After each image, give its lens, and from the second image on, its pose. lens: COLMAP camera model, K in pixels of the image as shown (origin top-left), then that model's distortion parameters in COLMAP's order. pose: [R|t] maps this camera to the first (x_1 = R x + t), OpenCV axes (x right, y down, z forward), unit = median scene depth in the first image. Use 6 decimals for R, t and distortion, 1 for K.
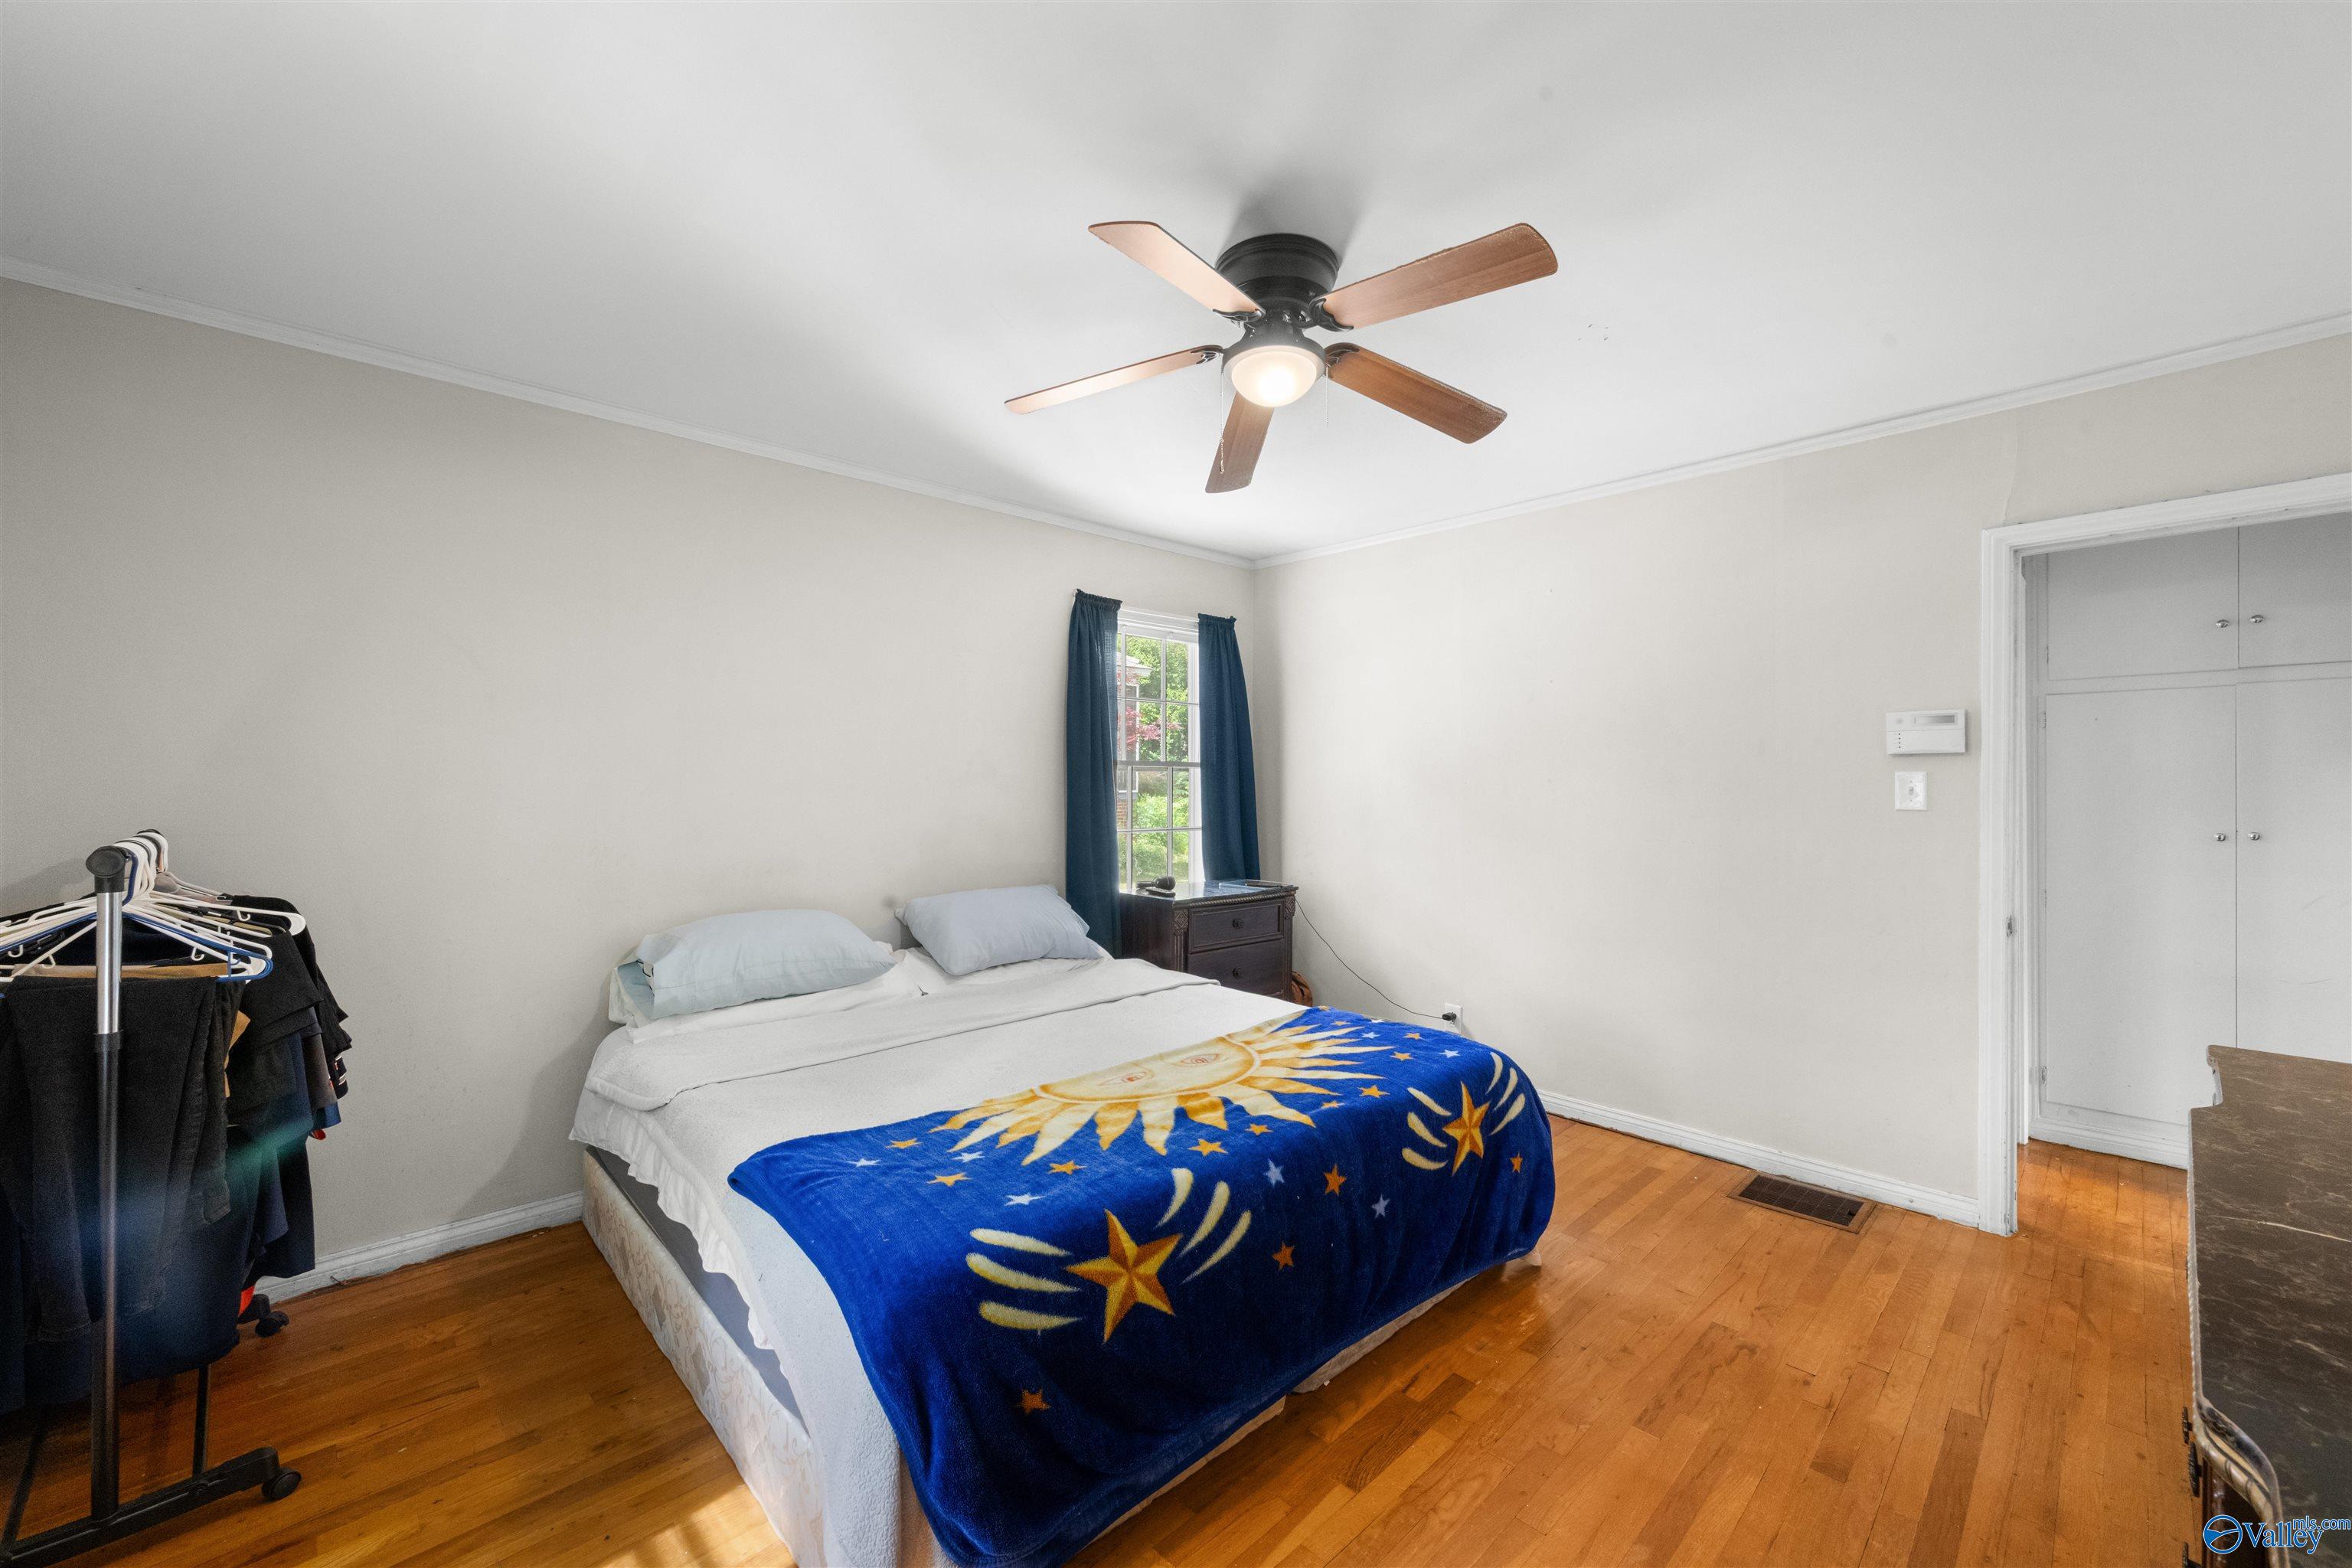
lens RADIAL K [[931.6, 0, 1170.3], [0, 931.6, 775.7], [0, 0, 1]] dist [0.000929, -0.000341]
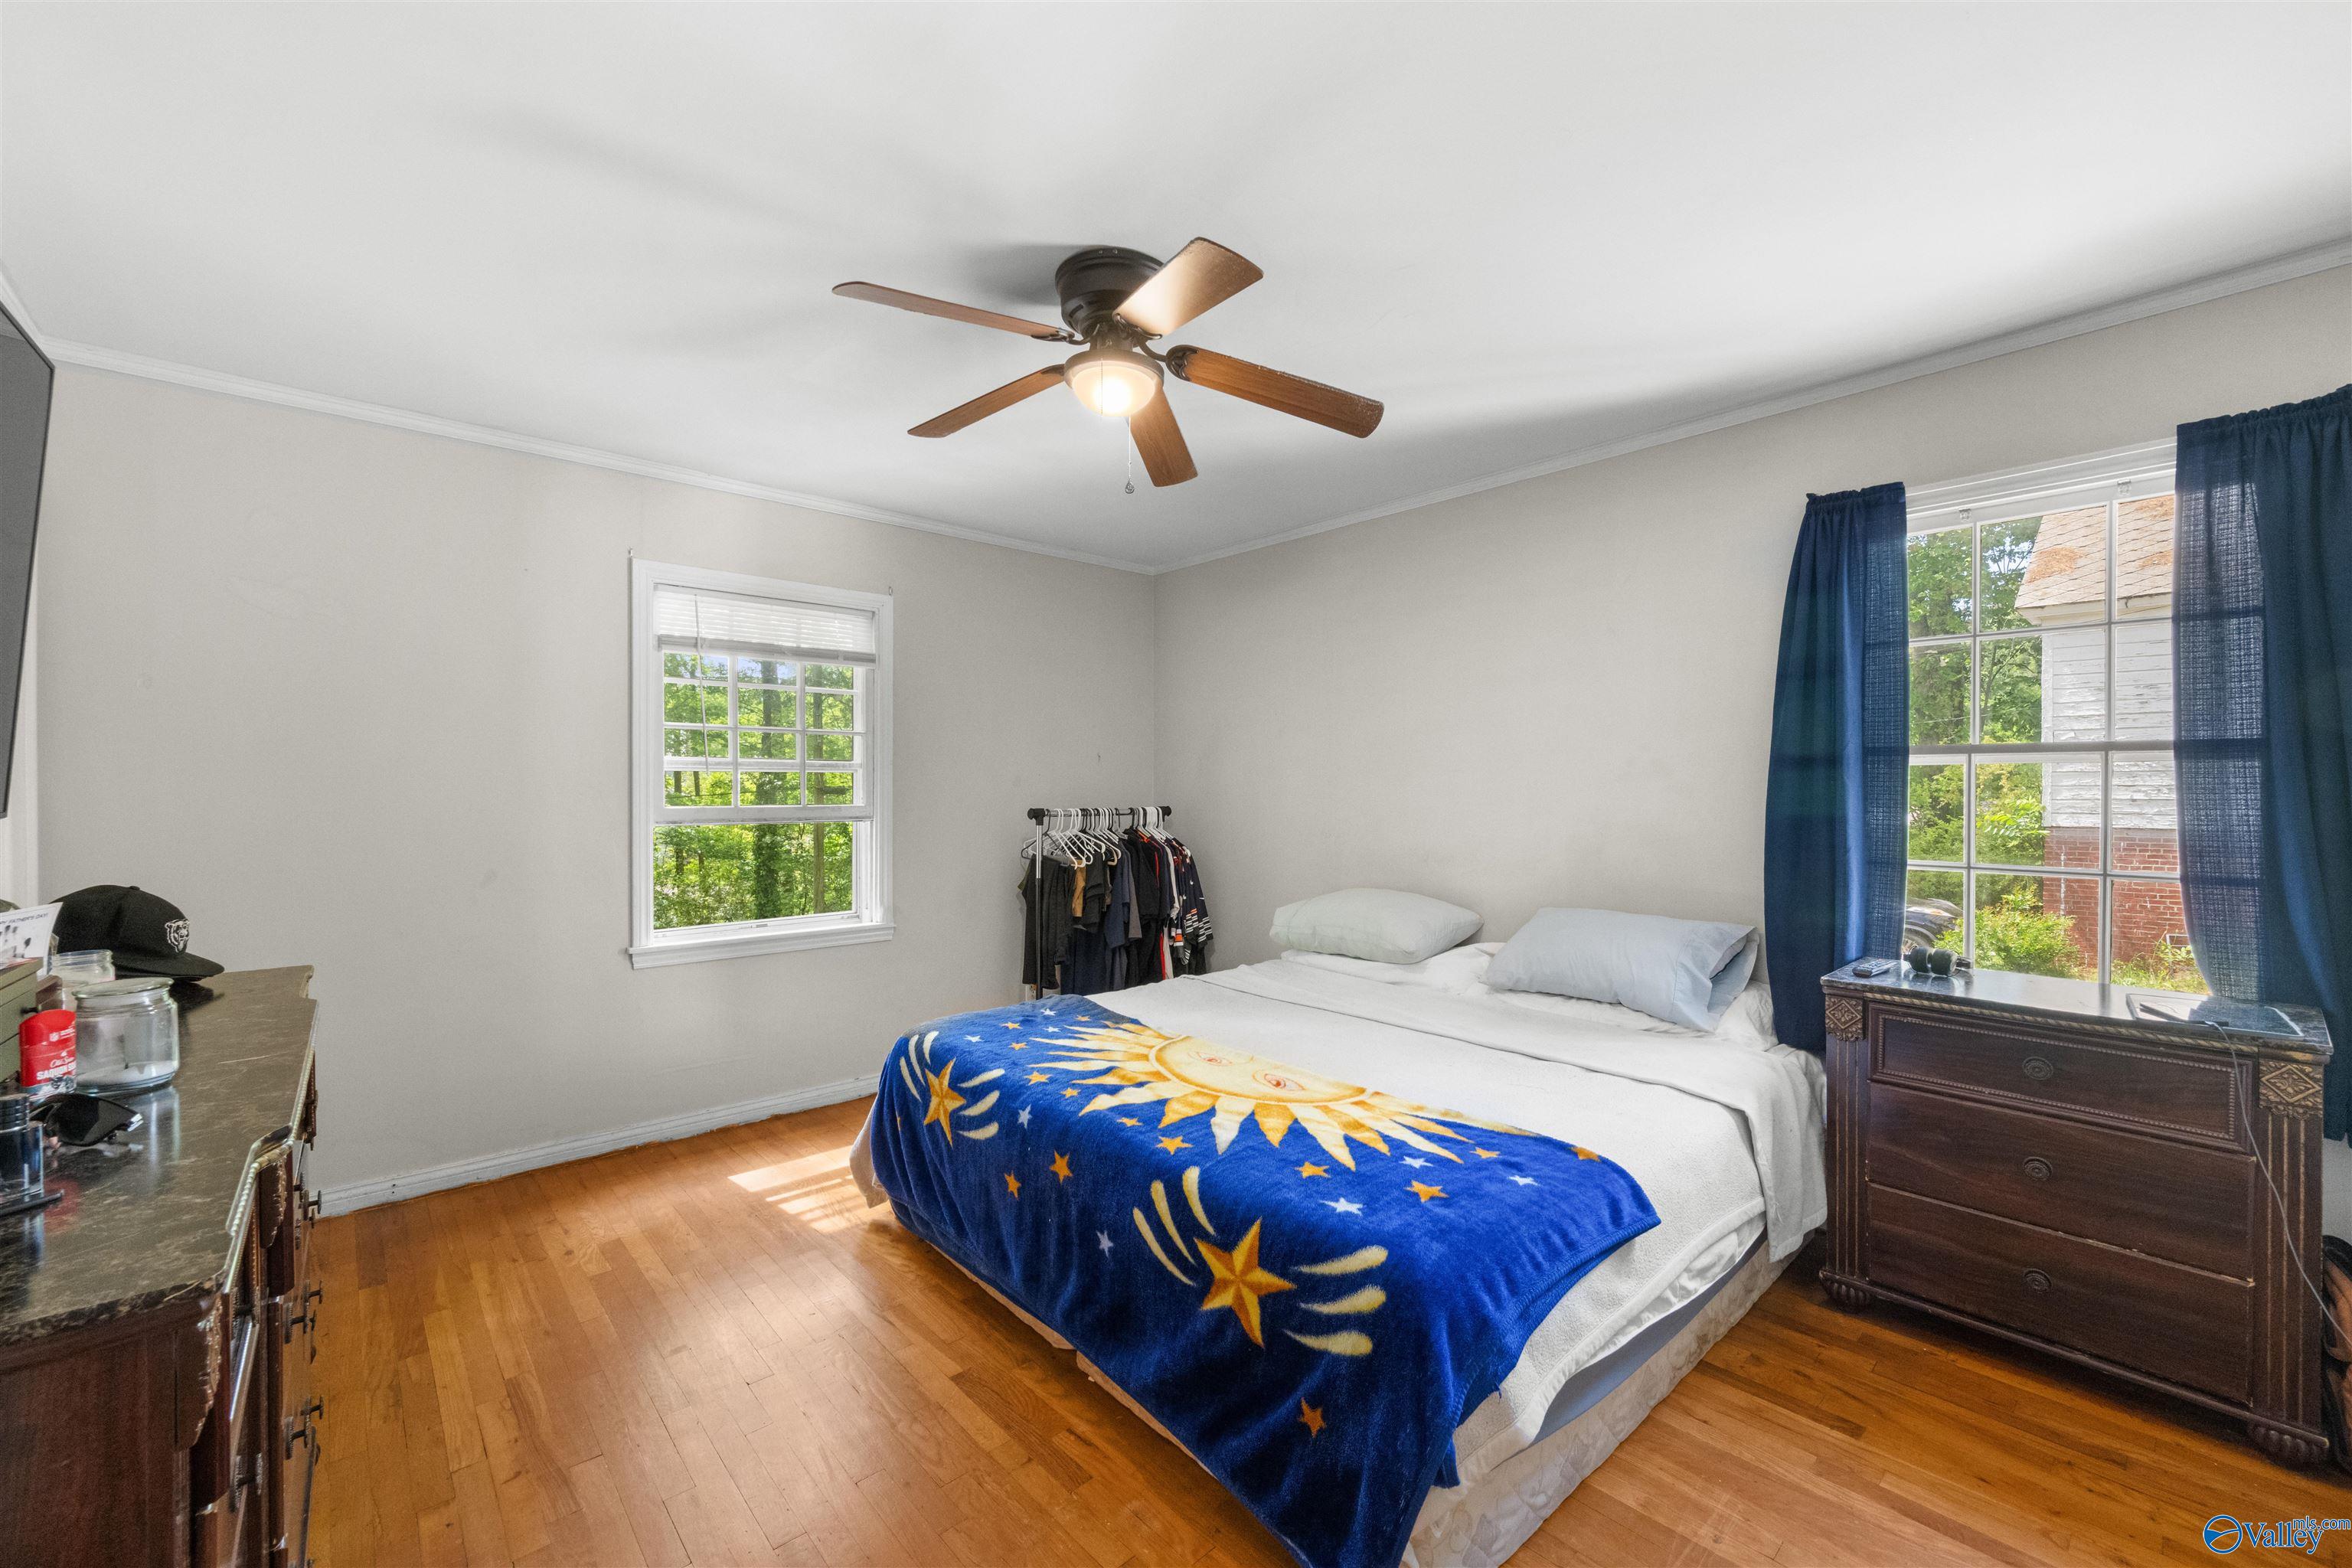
lens RADIAL K [[931.6, 0, 1168.9], [0, 931.6, 791.3], [0, 0, 1]] dist [0.000929, -0.000341]
pose [[-0.031028, 0.004740, -0.999507, 1.094539], [0.005880, 0.999972, 0.004560, 0.012870], [0.999501, -0.005736, -0.031055, 1.049481]]
